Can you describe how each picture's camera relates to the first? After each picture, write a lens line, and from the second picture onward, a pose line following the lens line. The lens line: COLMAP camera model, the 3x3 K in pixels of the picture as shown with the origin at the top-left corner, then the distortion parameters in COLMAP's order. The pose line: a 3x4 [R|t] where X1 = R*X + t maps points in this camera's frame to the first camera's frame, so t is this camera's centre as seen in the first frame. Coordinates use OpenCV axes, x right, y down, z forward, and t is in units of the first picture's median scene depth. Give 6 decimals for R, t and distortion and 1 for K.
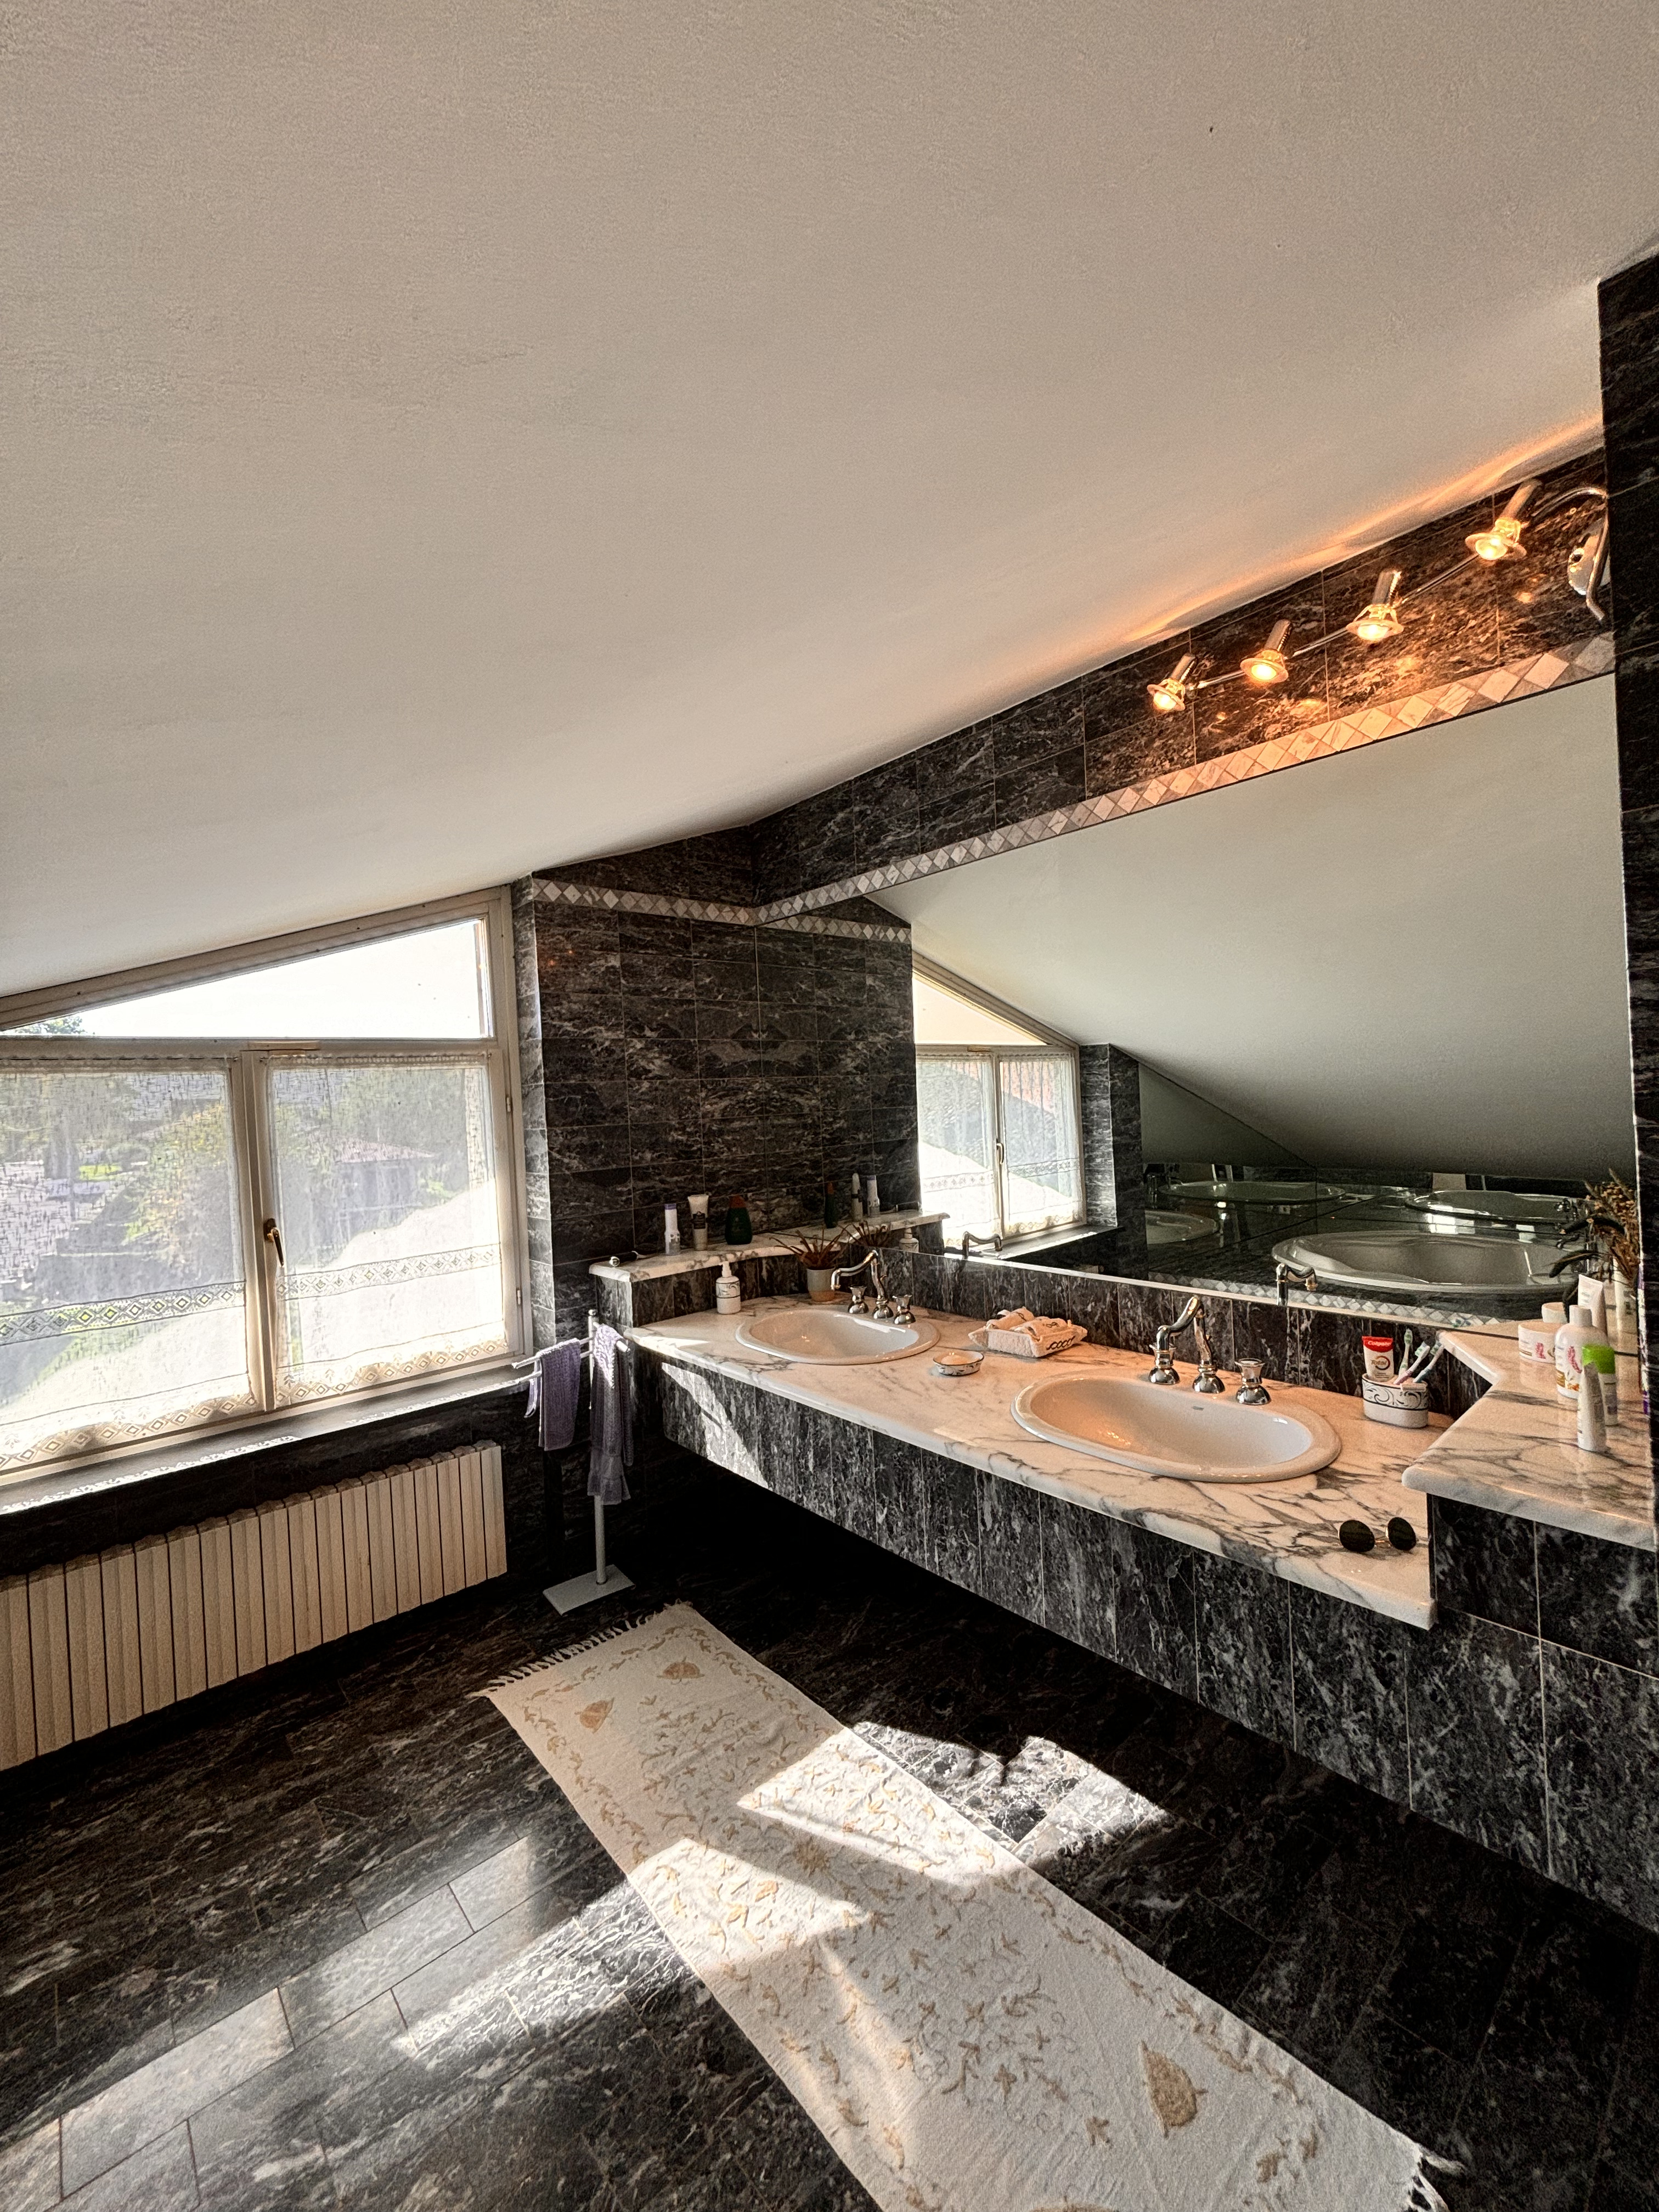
lens RADIAL K [[869.4, 0, 814.8], [0, 869.4, 1105.9], [0, 0, 1]] dist [0.001209, -0.002700]
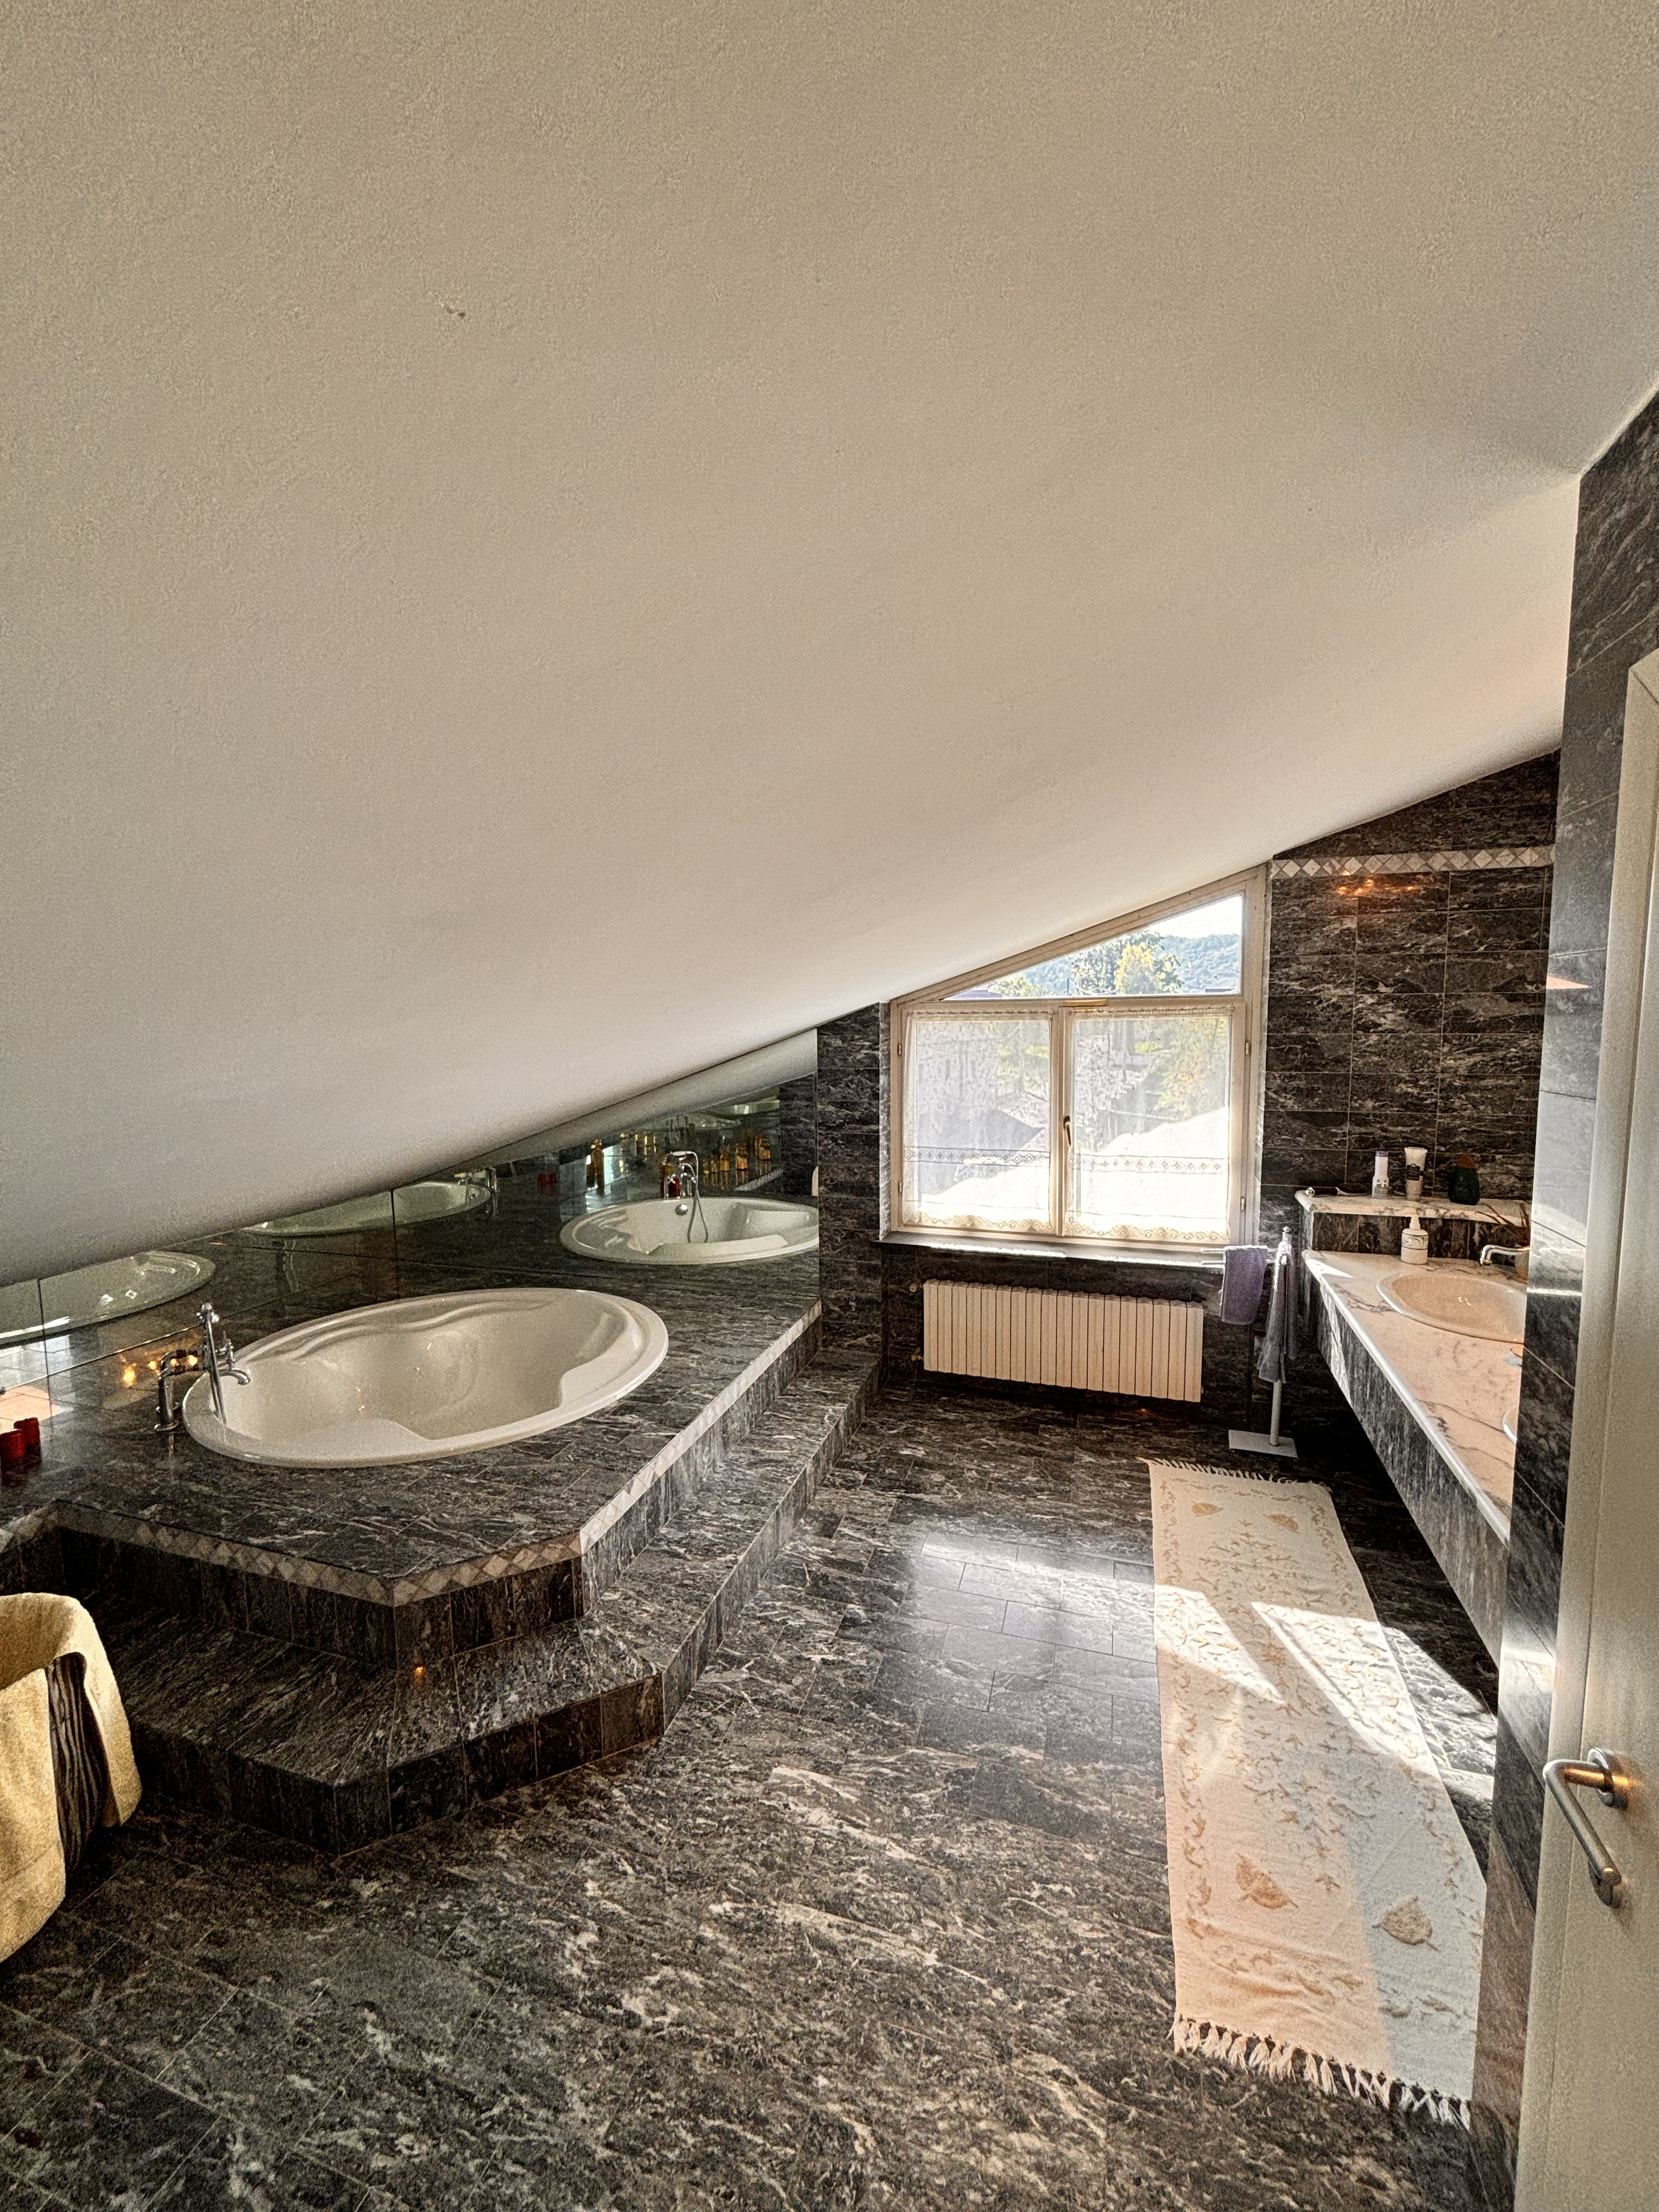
lens RADIAL K [[881.8, 0, 837.3], [0, 881.8, 1085.8], [0, 0, 1]] dist [-0.025678, -0.000180]
pose [[0.508570, 0.111188, -0.853811, 0.412058], [-0.022154, 0.992989, 0.116116, -0.079344], [0.860736, -0.040138, 0.507467, -0.121559]]
